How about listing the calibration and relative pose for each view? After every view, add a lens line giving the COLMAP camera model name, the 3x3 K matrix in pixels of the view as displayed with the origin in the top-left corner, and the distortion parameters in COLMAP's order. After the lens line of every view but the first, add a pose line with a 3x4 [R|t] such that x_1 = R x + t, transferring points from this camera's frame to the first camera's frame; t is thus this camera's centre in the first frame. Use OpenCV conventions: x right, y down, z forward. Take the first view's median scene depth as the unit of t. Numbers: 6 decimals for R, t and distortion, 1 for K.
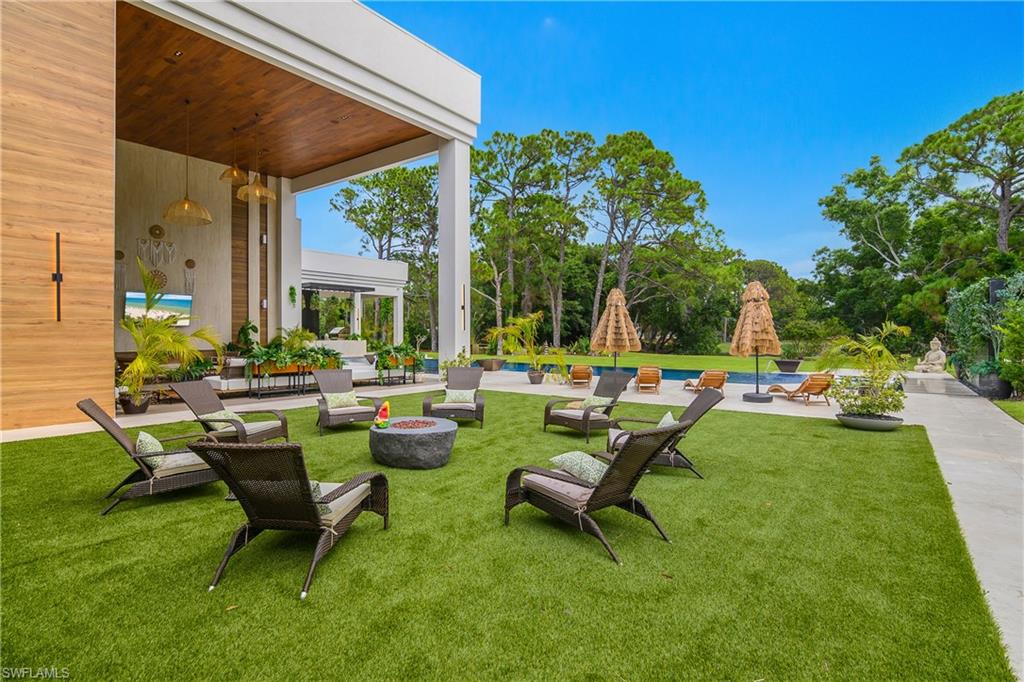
lens RADIAL K [[507.1, 0, 503.8], [0, 507.1, 335.5], [0, 0, 1]] dist [-0.021514, 0.004757]
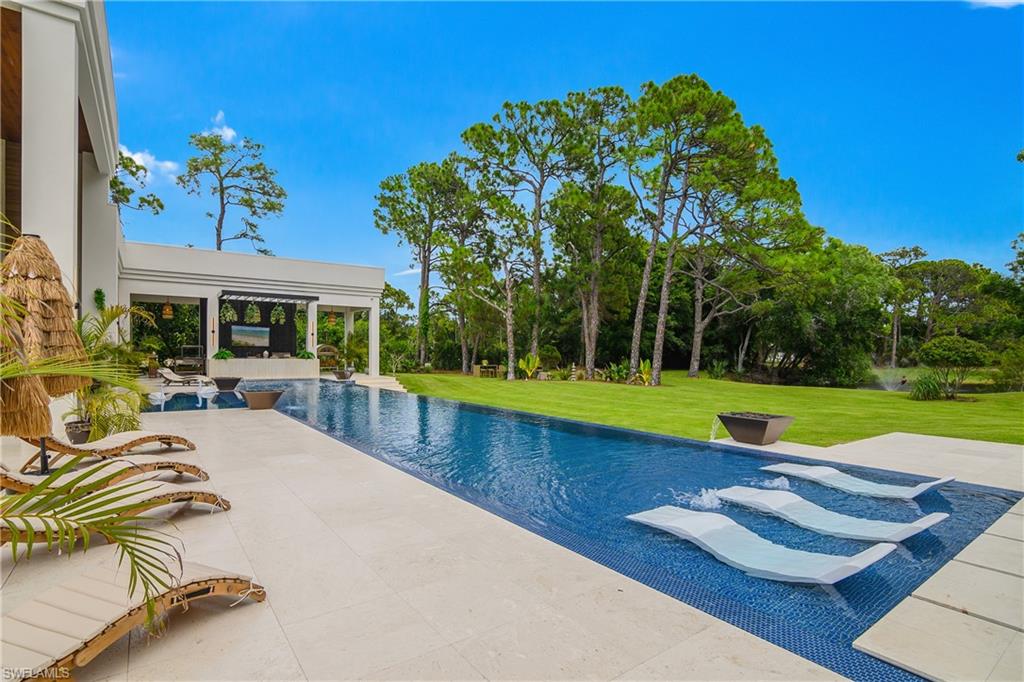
lens RADIAL K [[507.1, 0, 503.1], [0, 507.1, 356.8], [0, 0, 1]] dist [-0.021514, 0.004757]
pose [[0.956495, 0.009943, -0.291578, 0.204578], [-0.009541, 0.999951, 0.002801, 0.000049], [0.291592, 0.000103, 0.956543, 0.213627]]
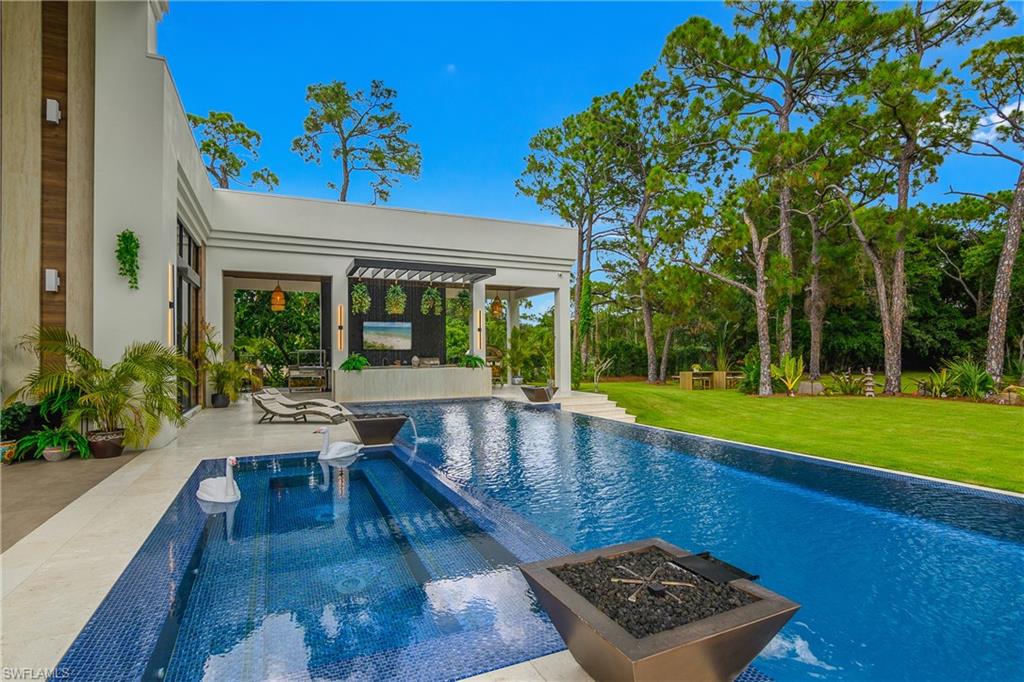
lens RADIAL K [[505.8, 0, 506.4], [0, 505.8, 348.3], [0, 0, 1]] dist [-0.015053, 0.000386]
pose [[0.884717, -0.011080, -0.465996, -0.001293], [0.004454, 0.999873, -0.015317, -0.002349], [0.466107, 0.011476, 0.884654, 0.397477]]
